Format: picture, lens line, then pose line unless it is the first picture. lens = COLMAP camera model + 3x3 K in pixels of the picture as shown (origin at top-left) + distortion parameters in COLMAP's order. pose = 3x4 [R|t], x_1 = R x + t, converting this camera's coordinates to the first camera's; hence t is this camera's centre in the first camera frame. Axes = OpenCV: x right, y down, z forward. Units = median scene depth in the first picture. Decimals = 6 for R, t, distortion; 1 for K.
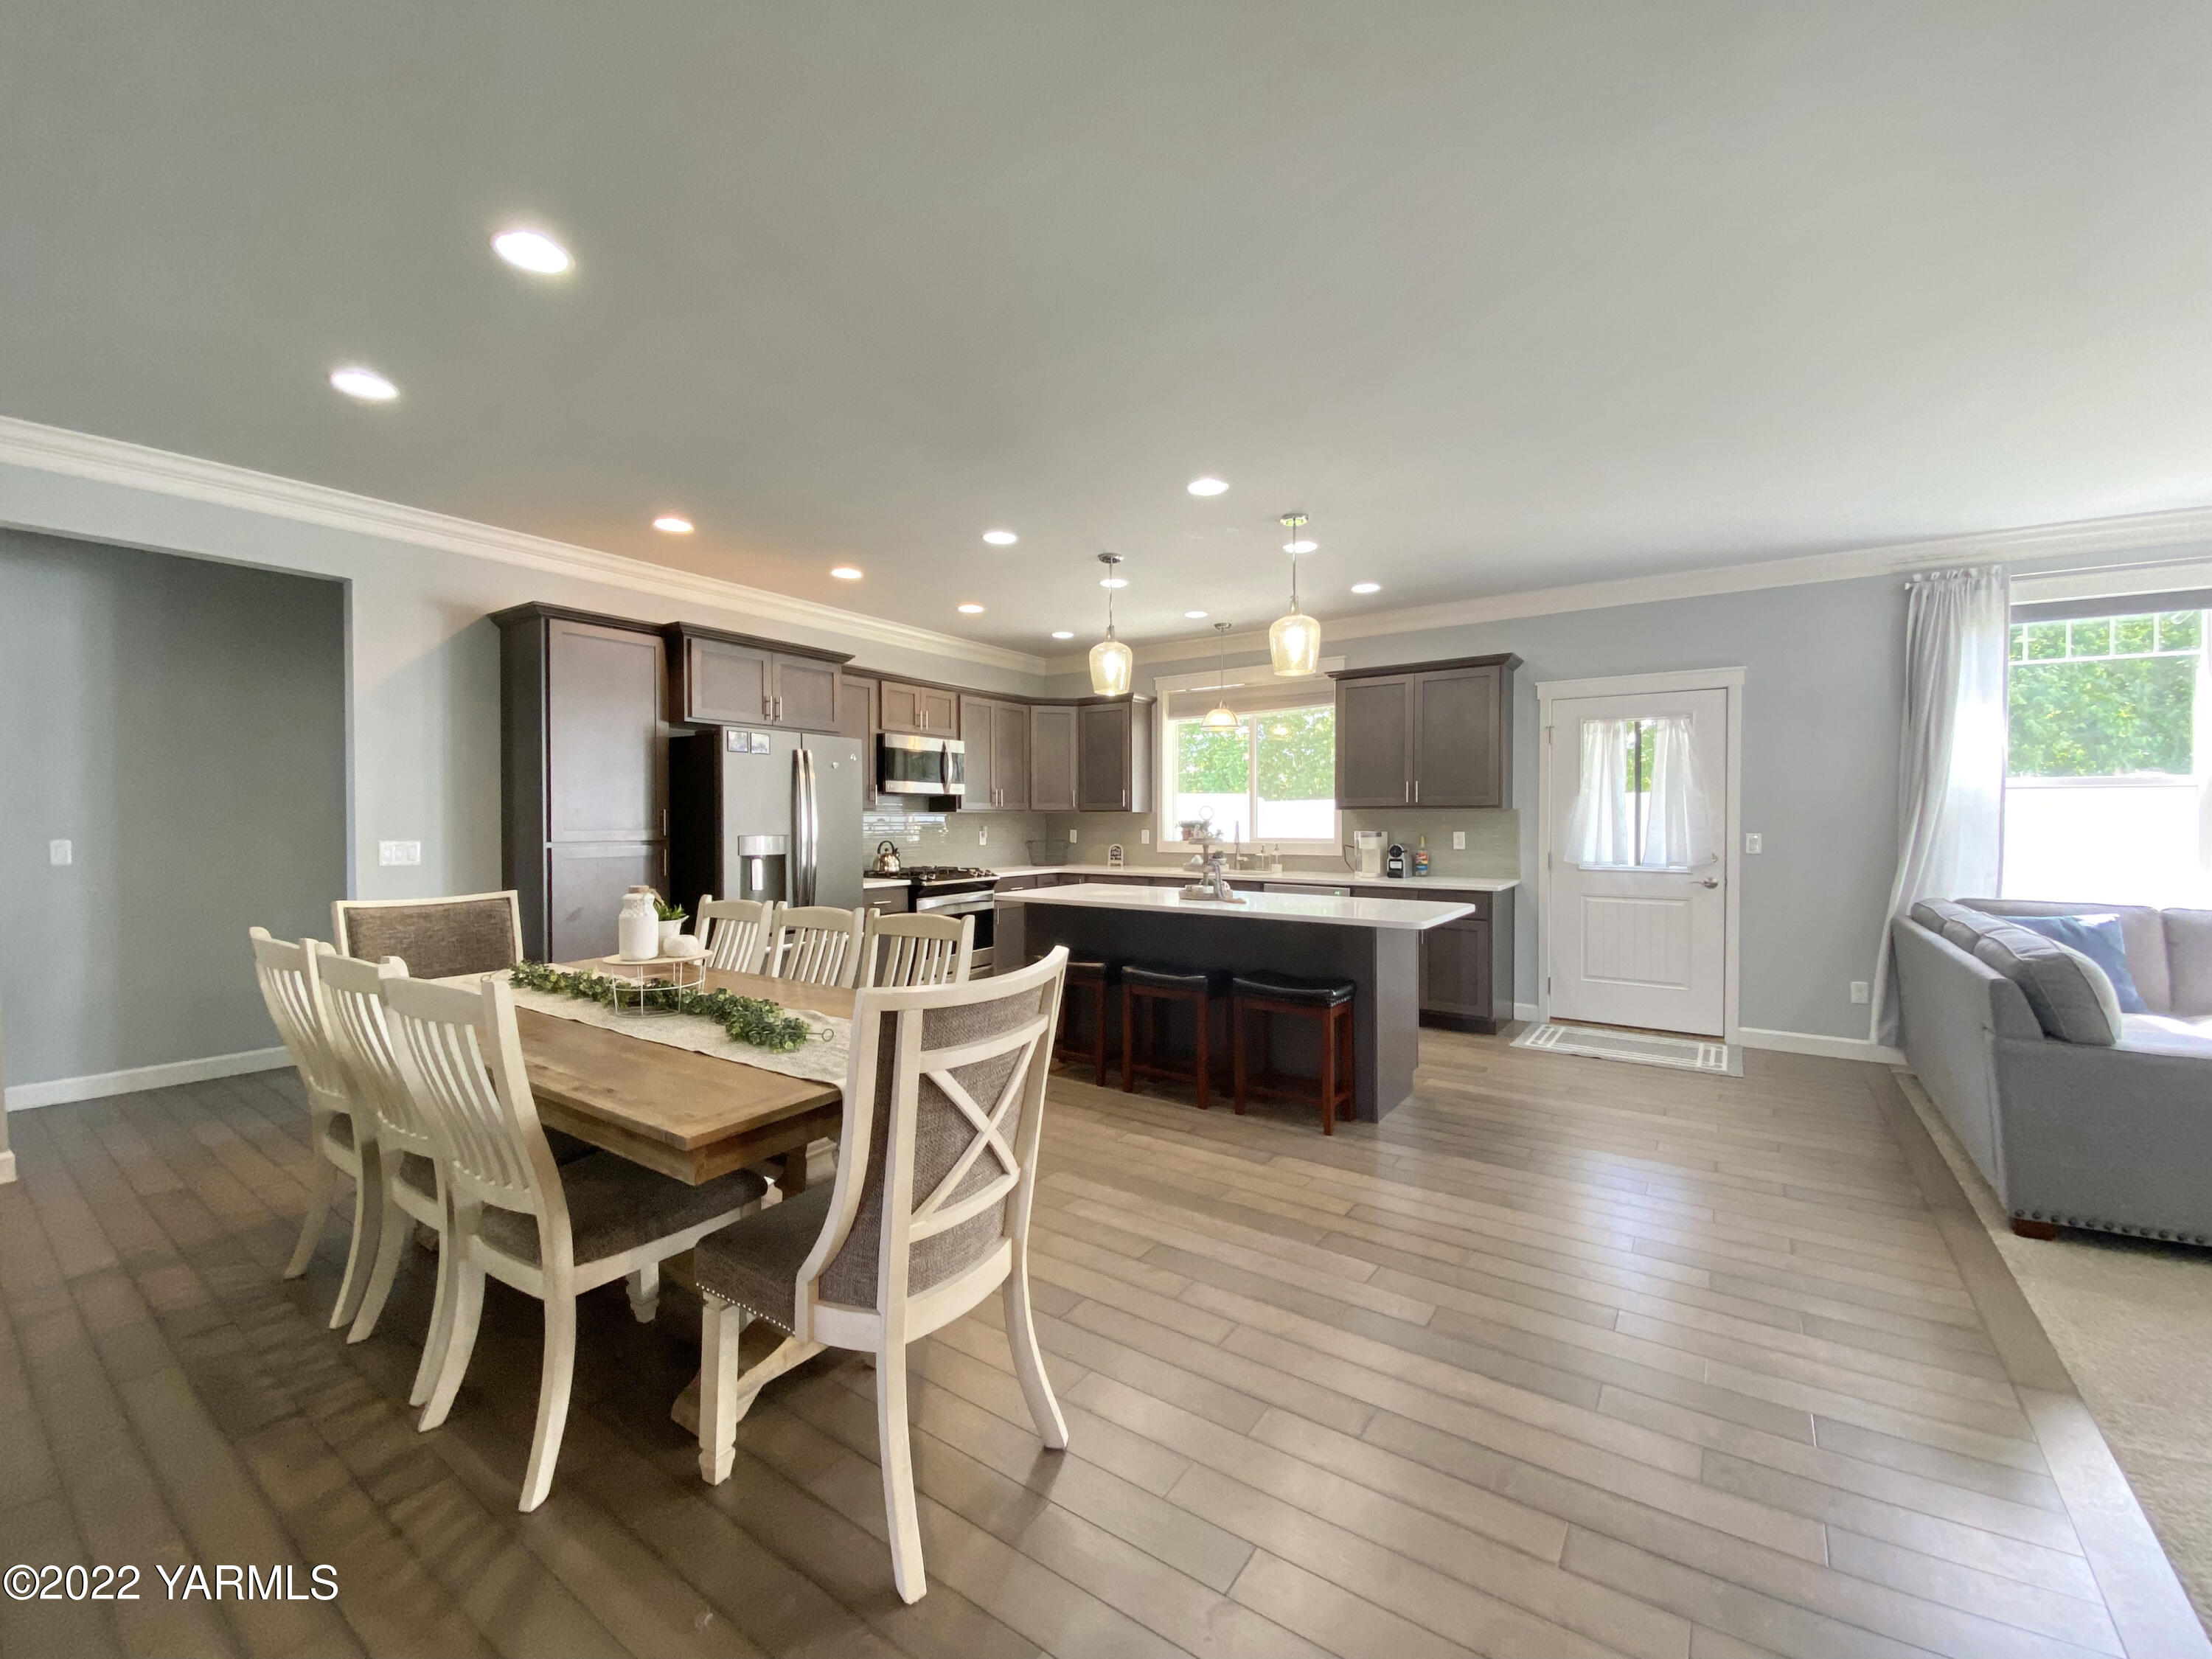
lens RADIAL K [[891.0, 0, 1106.0], [0, 891.0, 829.5], [0, 0, 1]] dist [0.041190, -0.033996]
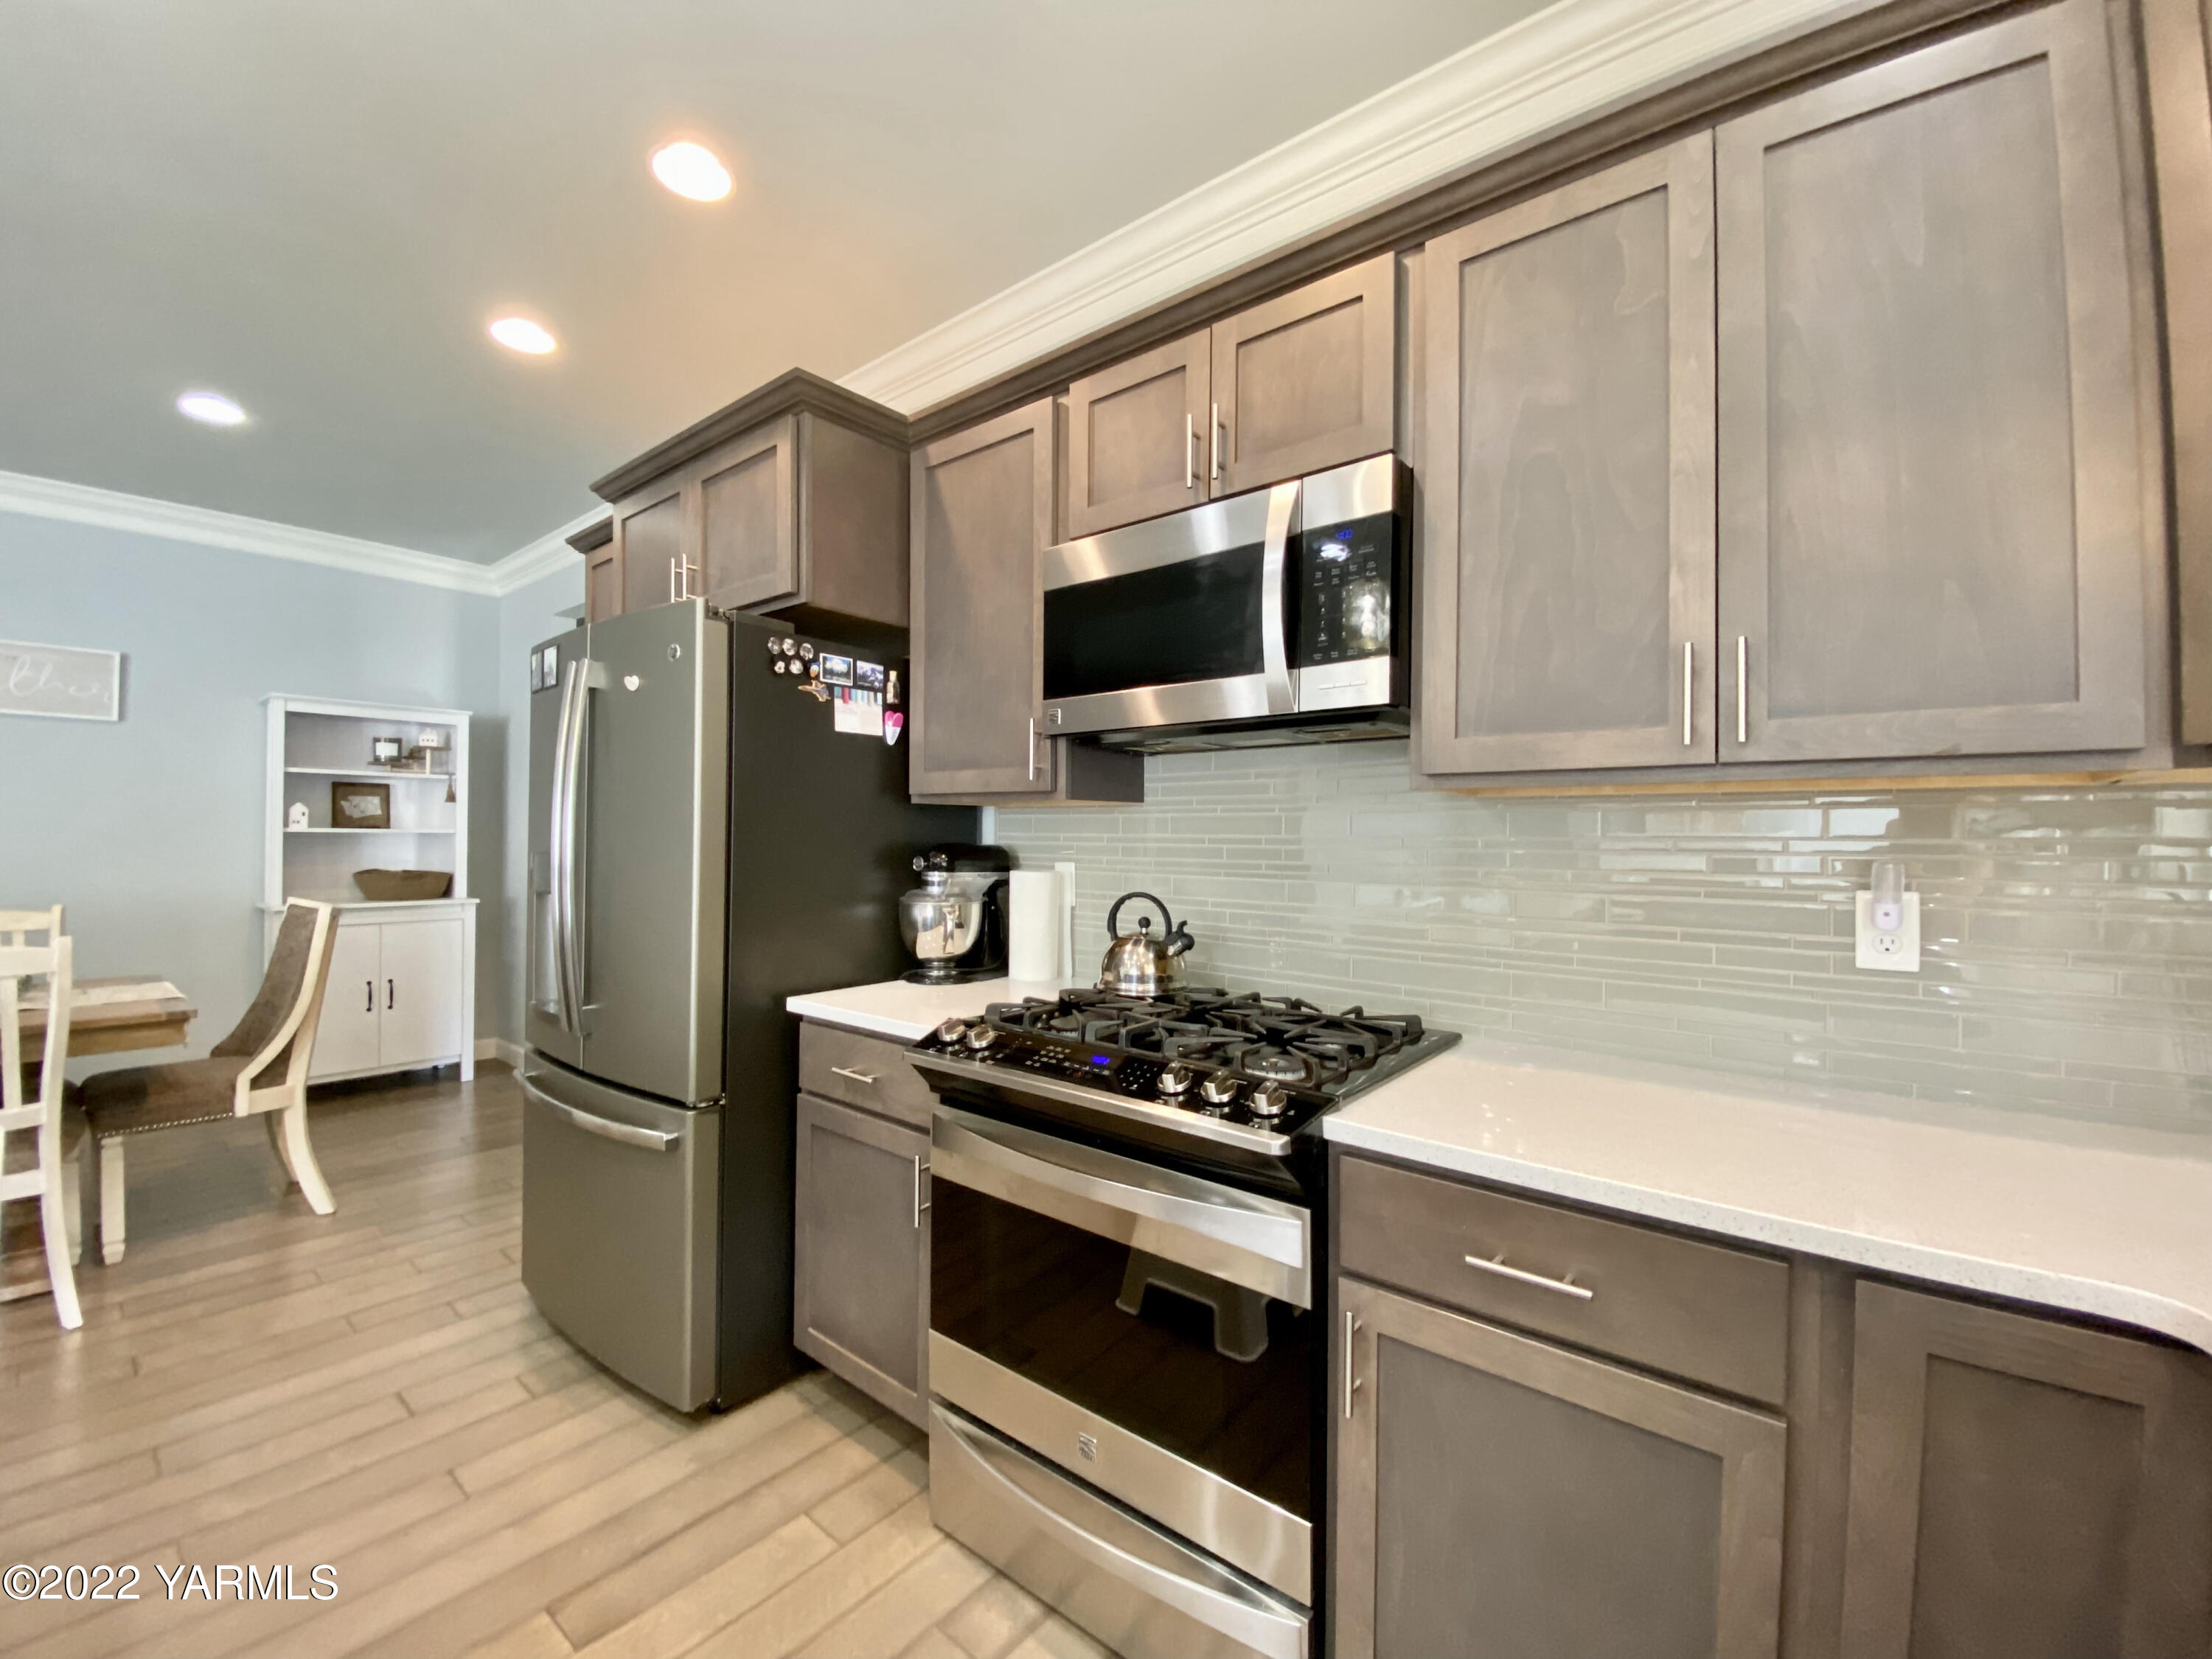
lens RADIAL K [[895.4, 0, 1088.8], [0, 895.4, 828.9], [0, 0, 1]] dist [0.032348, -0.019427]
pose [[-0.109913, -0.009713, -0.993894, 0.064978], [-0.010778, 0.999905, -0.008580, -0.006956], [0.993883, 0.009769, -0.110007, 1.035989]]
